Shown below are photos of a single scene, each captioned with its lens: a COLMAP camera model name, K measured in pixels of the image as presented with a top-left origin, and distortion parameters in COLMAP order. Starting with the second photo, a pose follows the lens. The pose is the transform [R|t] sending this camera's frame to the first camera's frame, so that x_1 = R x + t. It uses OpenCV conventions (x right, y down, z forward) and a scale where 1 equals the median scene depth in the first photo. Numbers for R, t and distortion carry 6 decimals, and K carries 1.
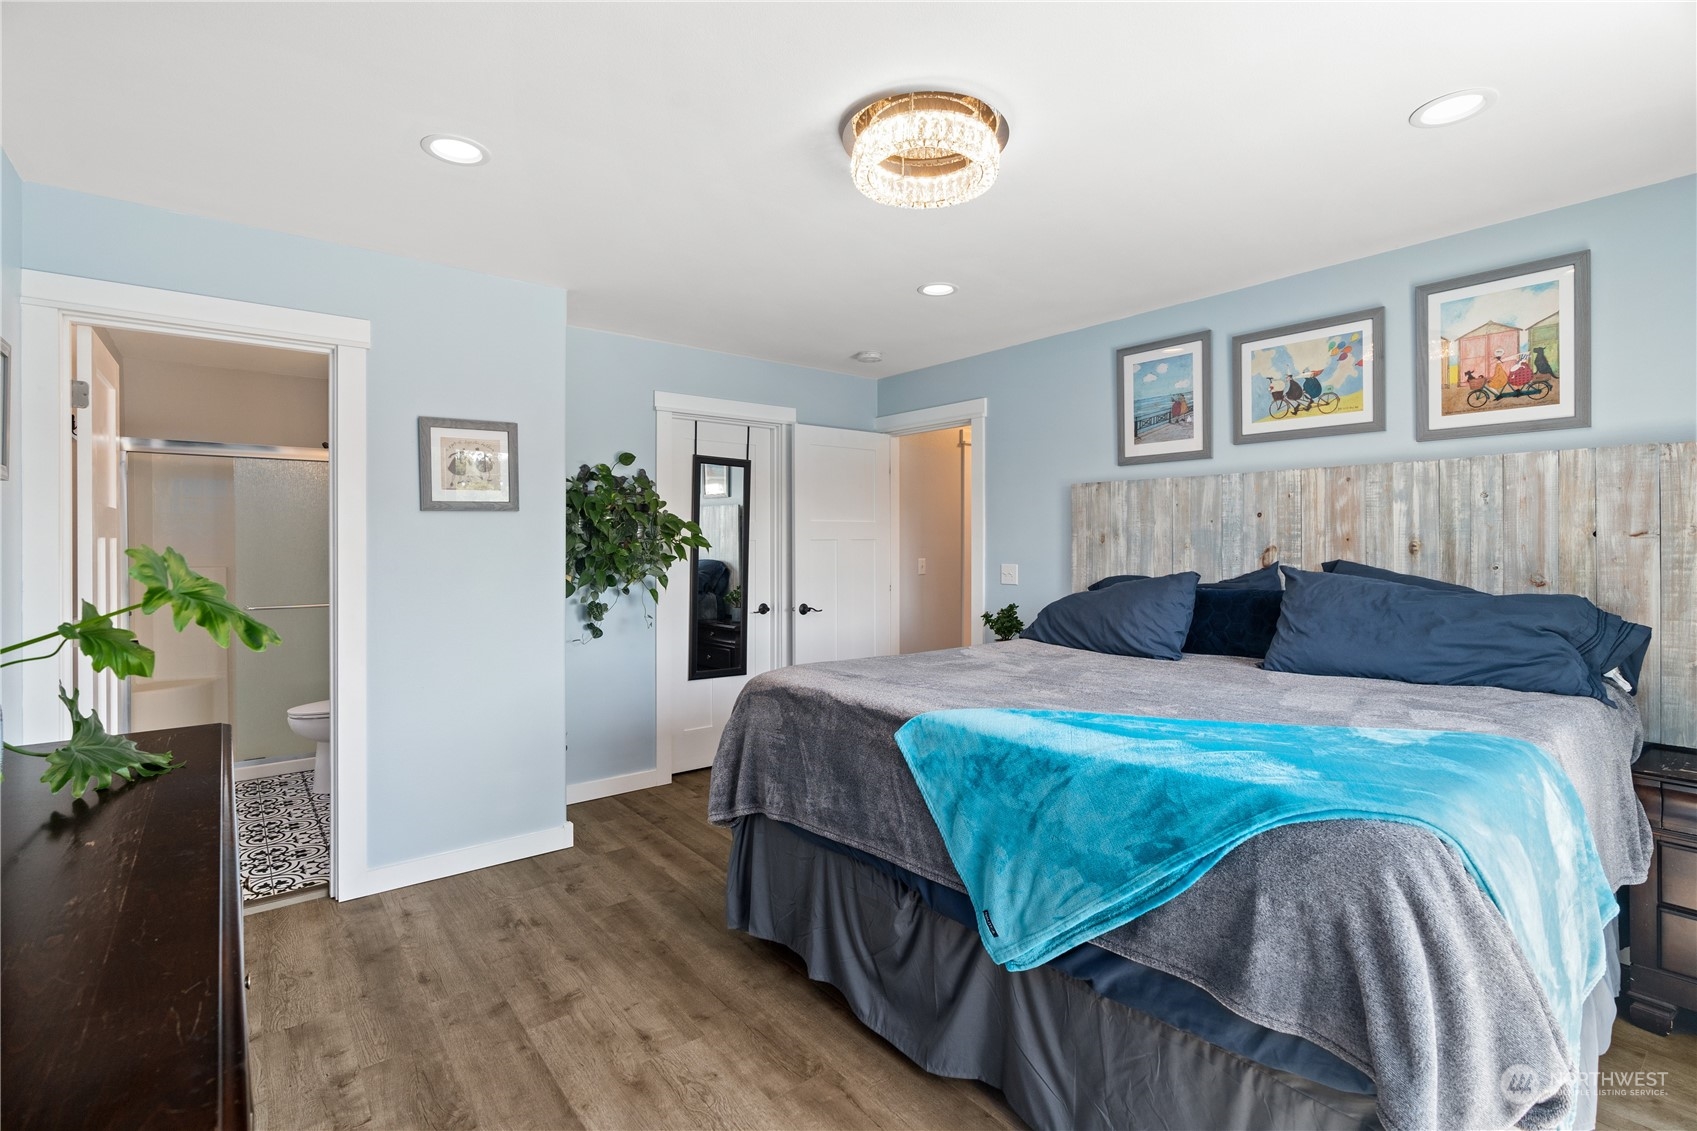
lens RADIAL K [[772.9, 0, 843.8], [0, 772.9, 562.2], [0, 0, 1]] dist [-0.008166, 0.002803]
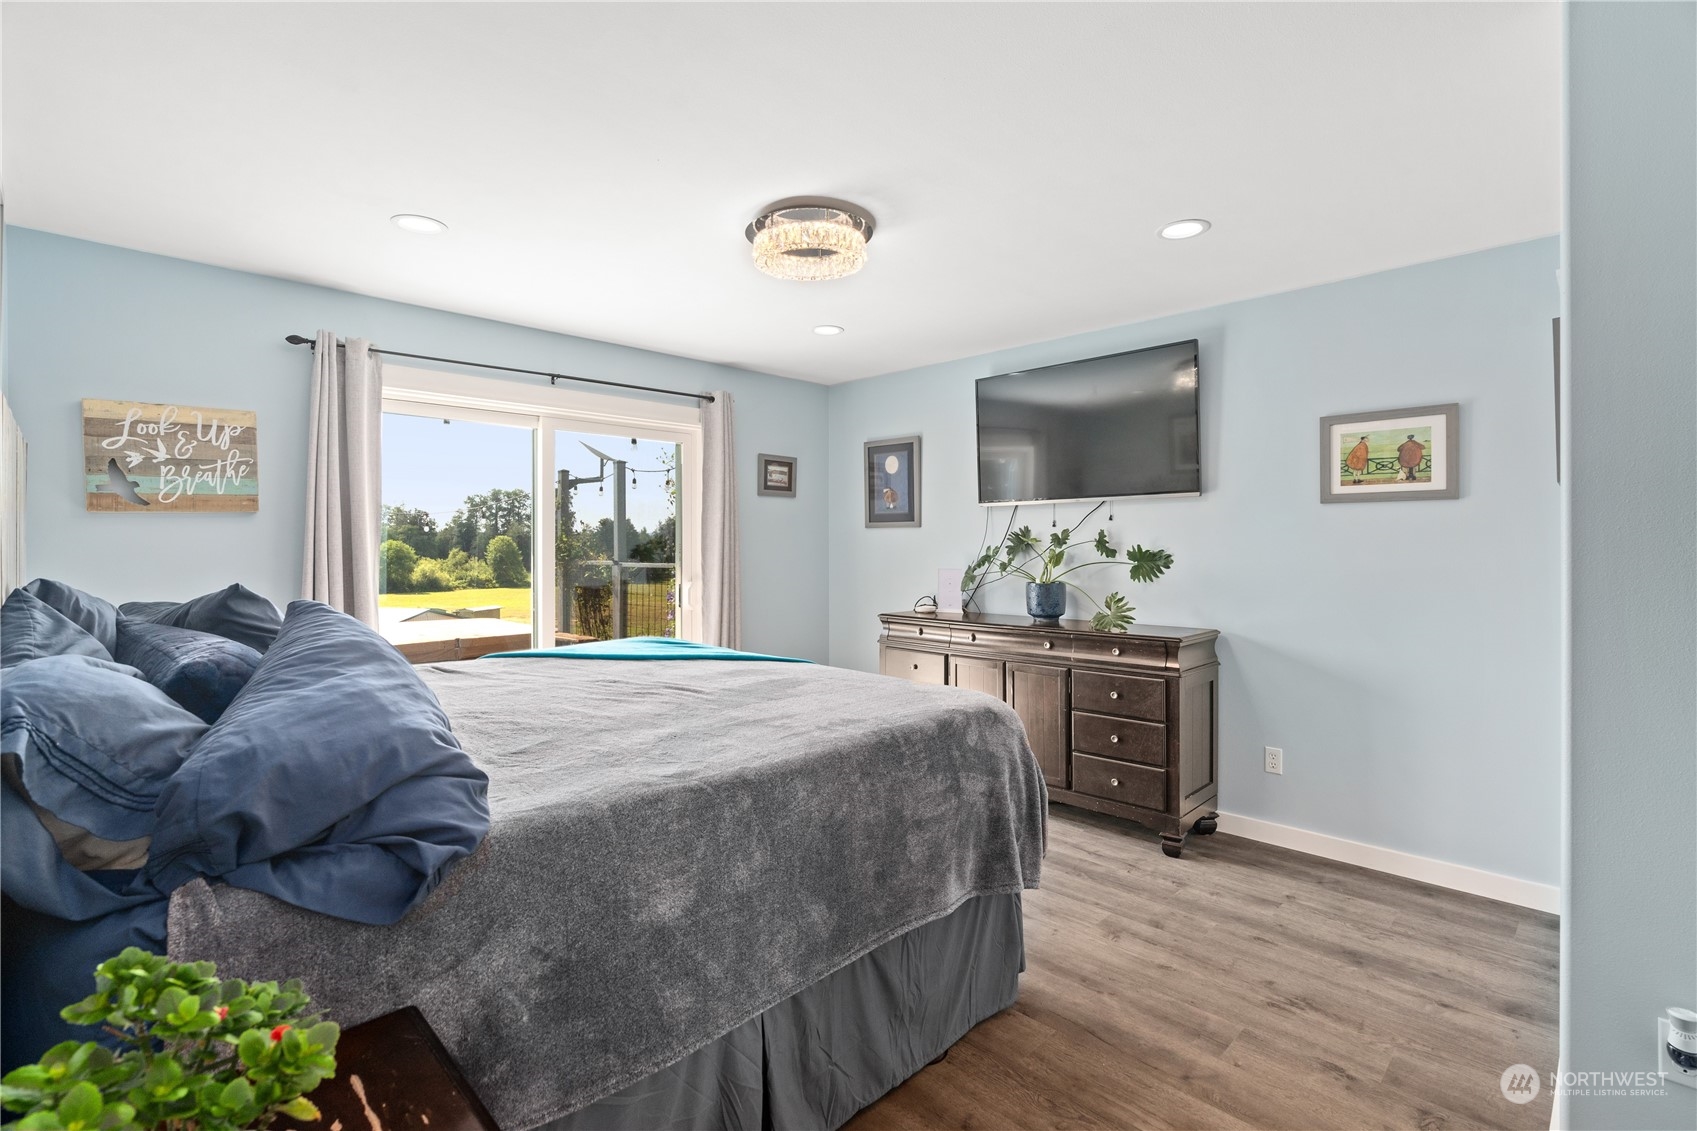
lens RADIAL K [[772.9, 0, 847.5], [0, 772.9, 559.5], [0, 0, 1]] dist [-0.008166, 0.002803]
pose [[-0.994436, -0.008974, -0.104960, 0.149708], [-0.012185, 0.999476, 0.029989, -0.020250], [0.104636, 0.031101, -0.994024, 1.915054]]
